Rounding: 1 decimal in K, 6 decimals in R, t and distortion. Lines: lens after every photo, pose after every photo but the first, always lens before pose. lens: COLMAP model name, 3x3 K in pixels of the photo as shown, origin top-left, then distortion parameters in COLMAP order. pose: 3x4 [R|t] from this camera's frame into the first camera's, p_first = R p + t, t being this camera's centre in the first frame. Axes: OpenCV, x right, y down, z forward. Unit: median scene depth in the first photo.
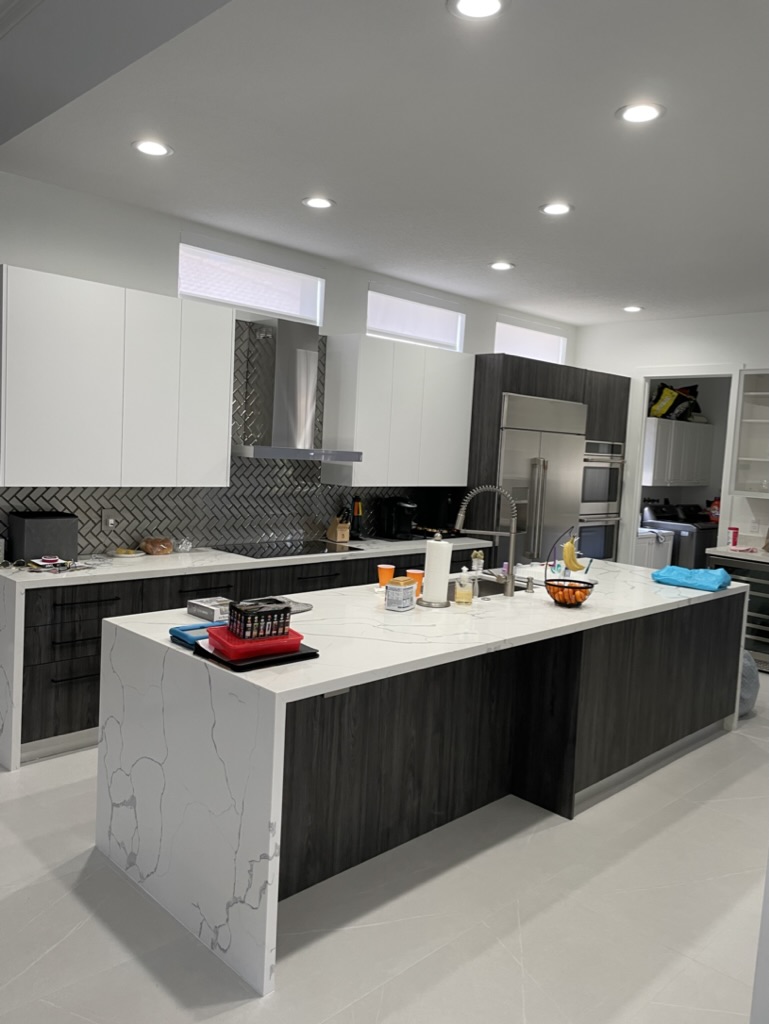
lens RADIAL K [[786.1, 0, 383.1], [0, 786.1, 505.8], [0, 0, 1]] dist [0.094250, -0.125767]
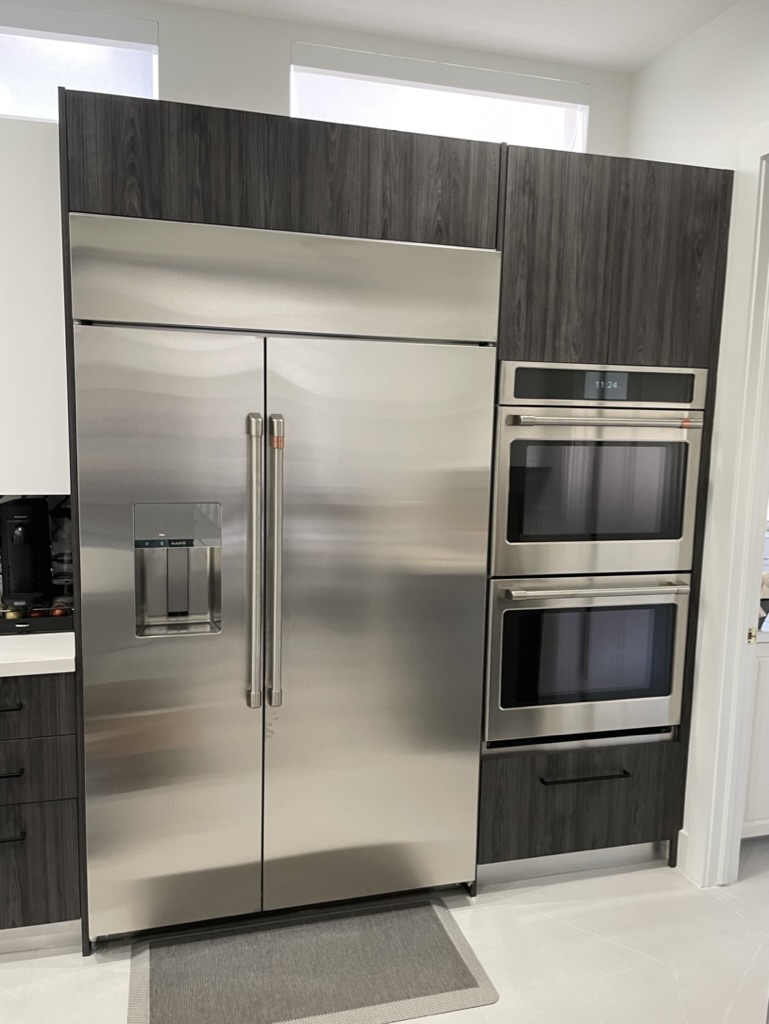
lens RADIAL K [[782.7, 0, 384.5], [0, 782.7, 512.0], [0, 0, 1]] dist [0.084081, -0.121548]
pose [[0.871686, 0.033444, -0.488922, 0.349331], [-0.018056, 0.999183, 0.036157, -0.027449], [0.489731, -0.022689, 0.871578, 0.629729]]
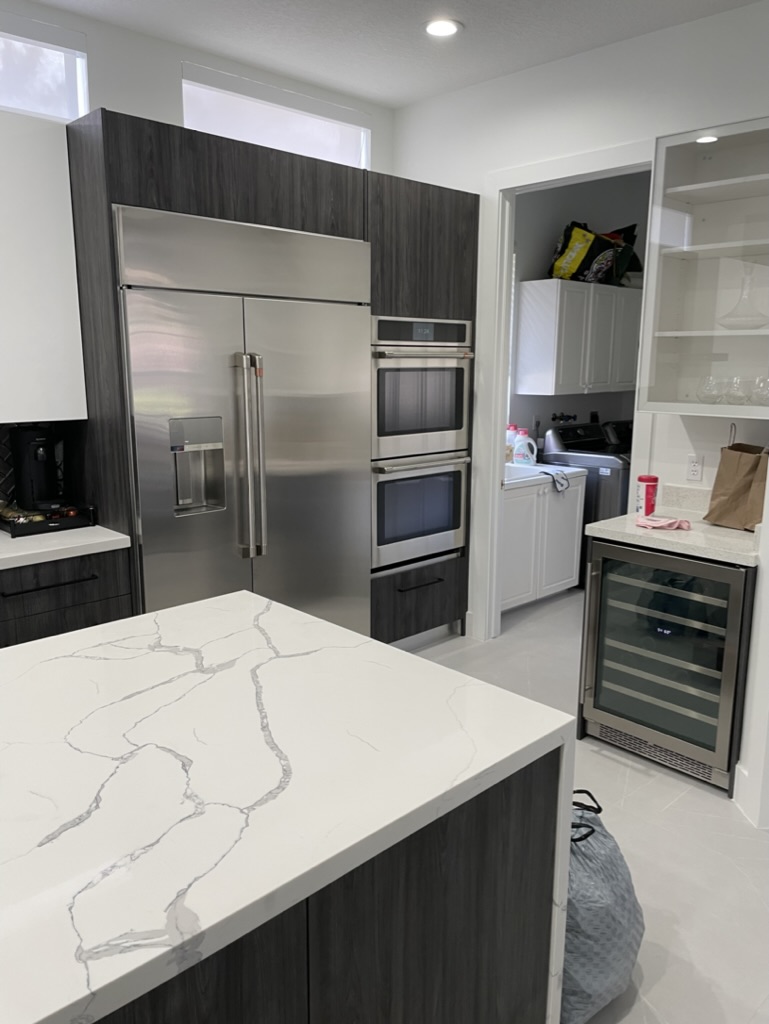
lens RADIAL K [[786.1, 0, 383.1], [0, 786.1, 505.8], [0, 0, 1]] dist [0.094250, -0.125767]
pose [[0.998910, -0.042169, -0.020033, 0.247275], [0.044112, 0.993031, 0.109284, -0.014580], [0.015285, -0.110048, 0.993809, 0.439858]]
